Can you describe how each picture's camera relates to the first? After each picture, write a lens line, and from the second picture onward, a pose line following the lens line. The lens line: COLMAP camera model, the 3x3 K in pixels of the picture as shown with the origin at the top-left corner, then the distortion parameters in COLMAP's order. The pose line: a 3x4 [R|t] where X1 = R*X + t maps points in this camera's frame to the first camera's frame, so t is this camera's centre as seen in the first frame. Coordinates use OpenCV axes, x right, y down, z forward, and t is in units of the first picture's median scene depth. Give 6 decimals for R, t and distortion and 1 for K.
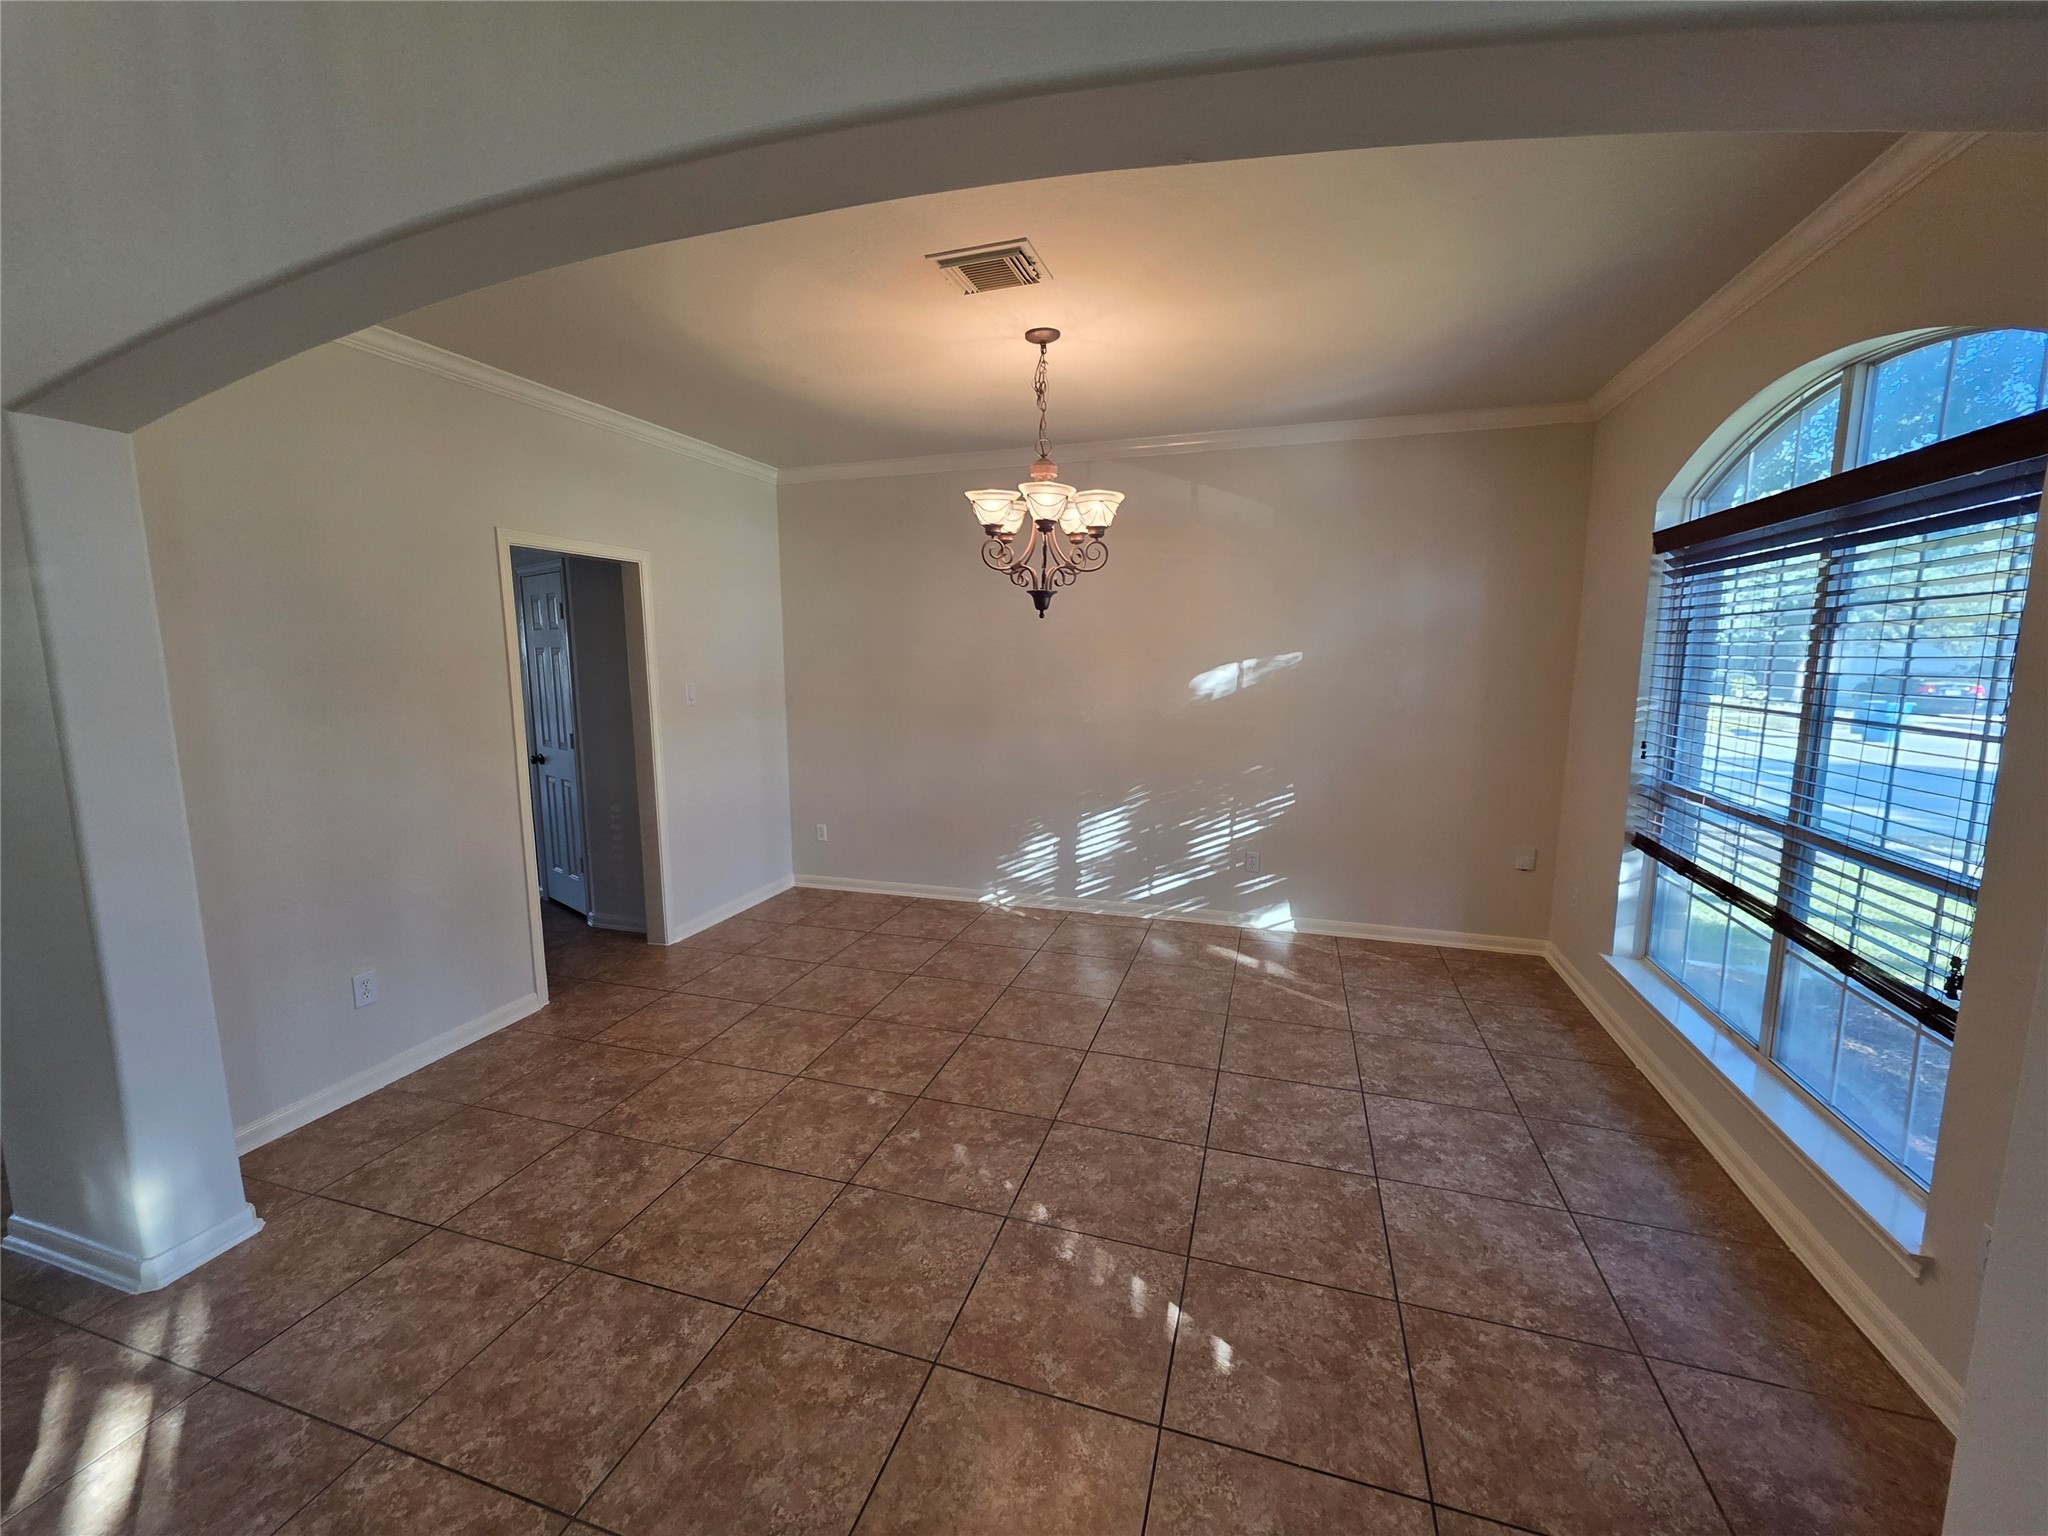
lens RADIAL K [[823.8, 0, 1019.7], [0, 823.8, 771.4], [0, 0, 1]] dist [0.004265, 0.000234]
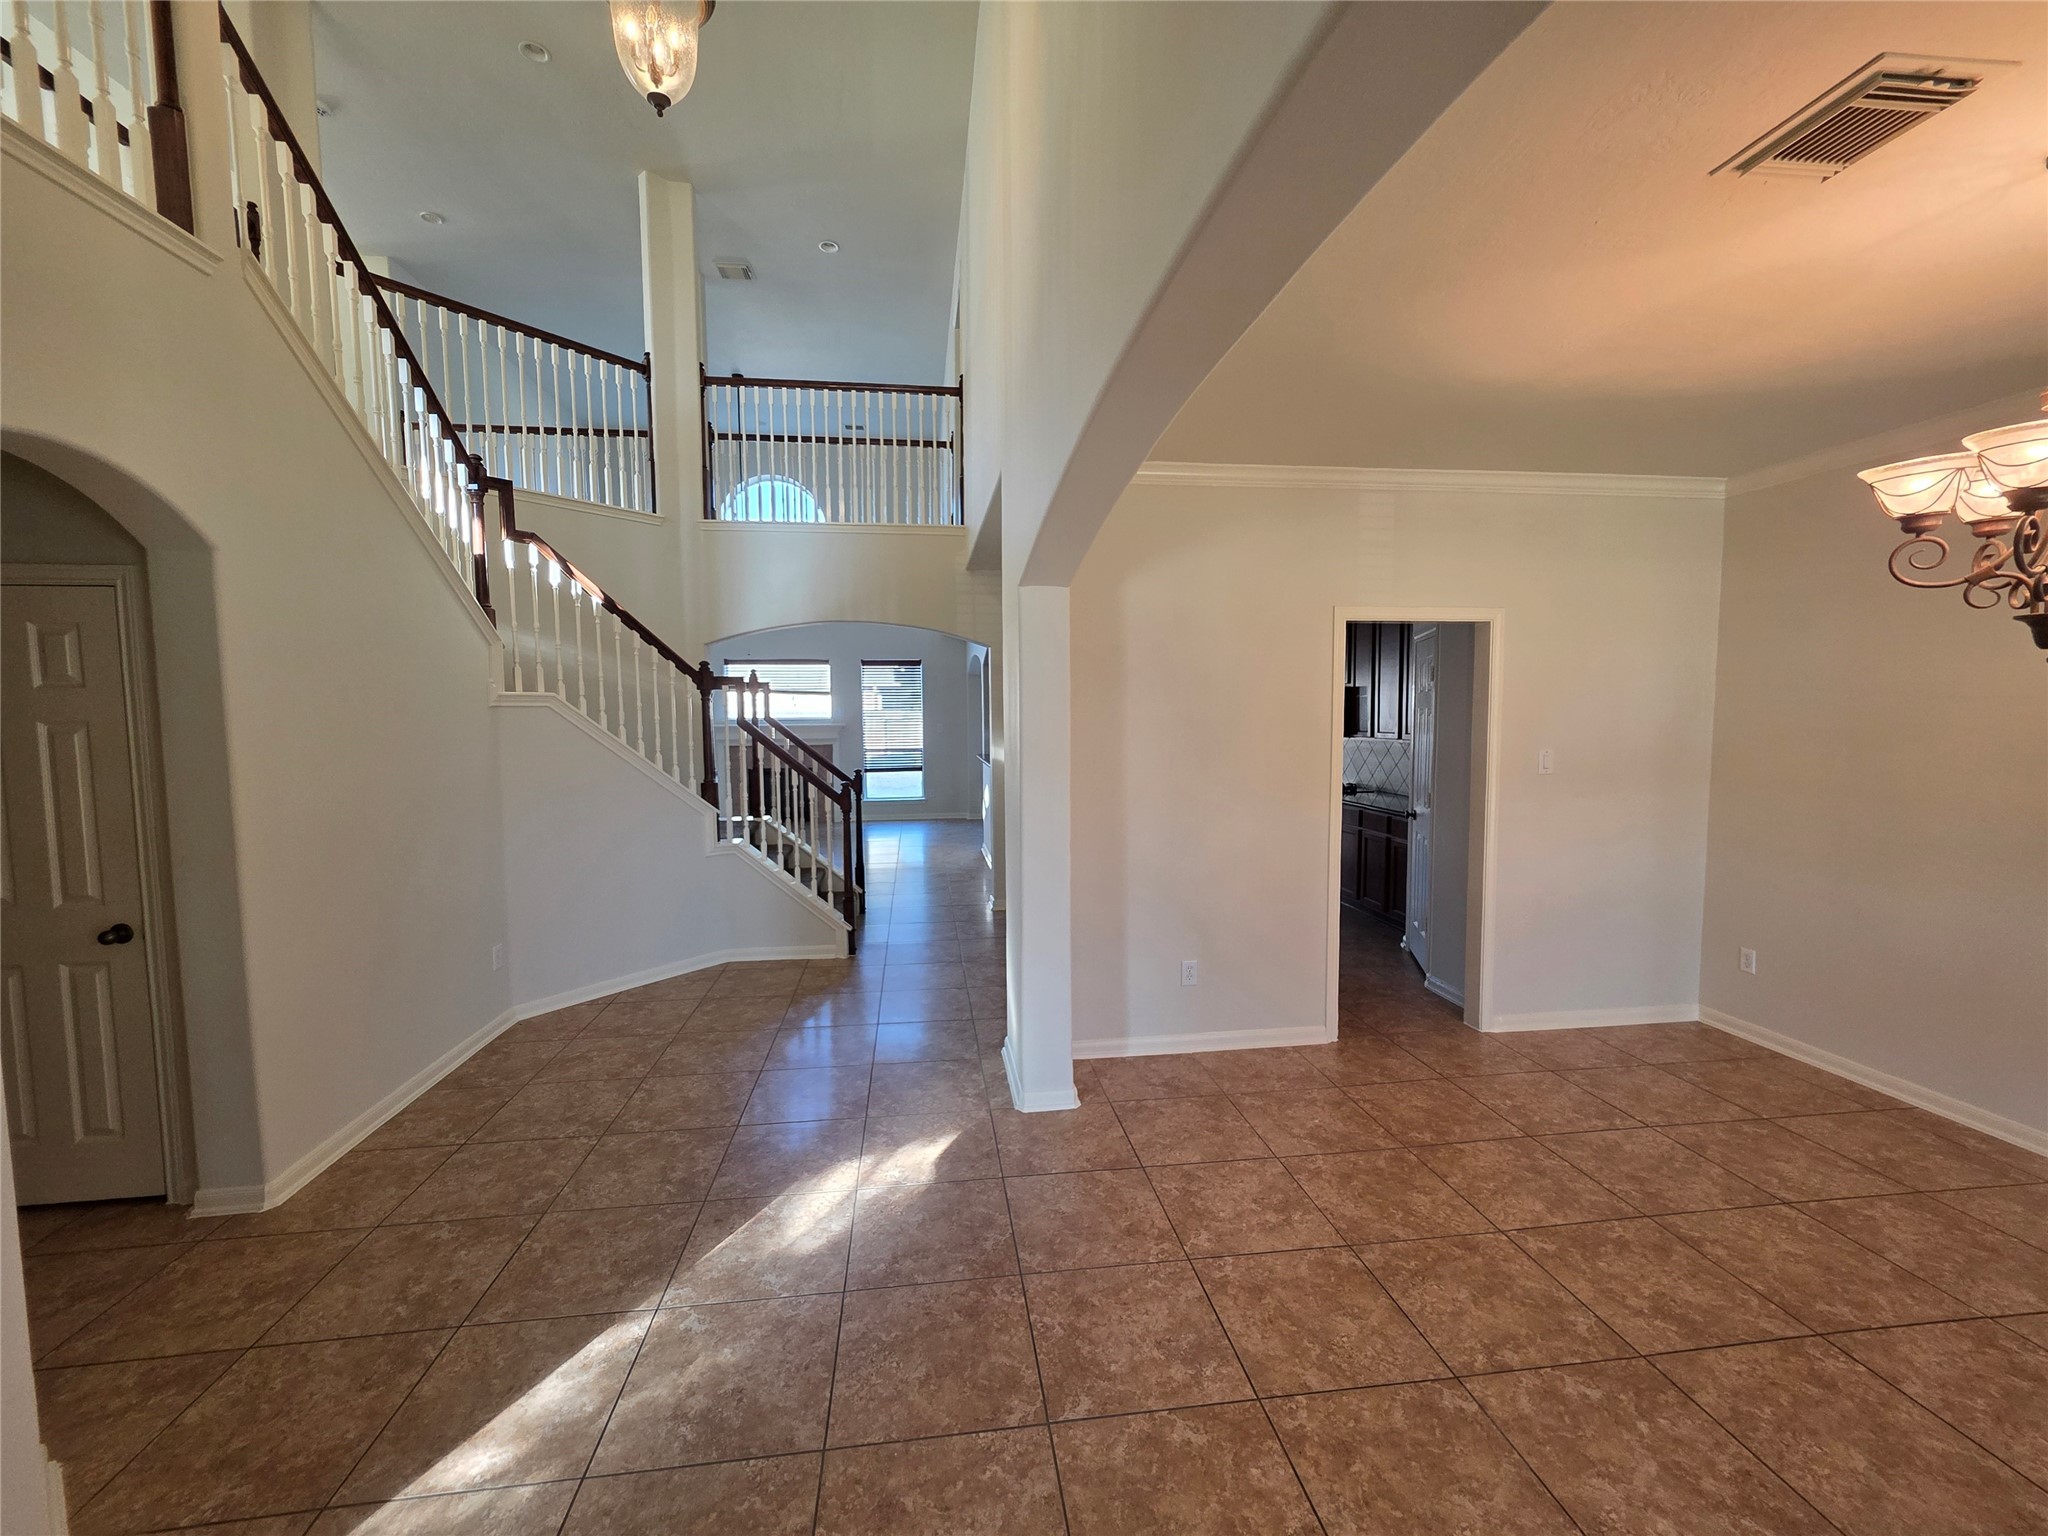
lens RADIAL K [[823.8, 0, 1016.1], [0, 823.8, 775.4], [0, 0, 1]] dist [0.004265, 0.000234]
pose [[0.416542, 0.073812, -0.906115, 0.250022], [-0.125586, 0.991815, 0.023061, -0.041761], [0.900401, 0.104190, 0.422402, 0.170488]]
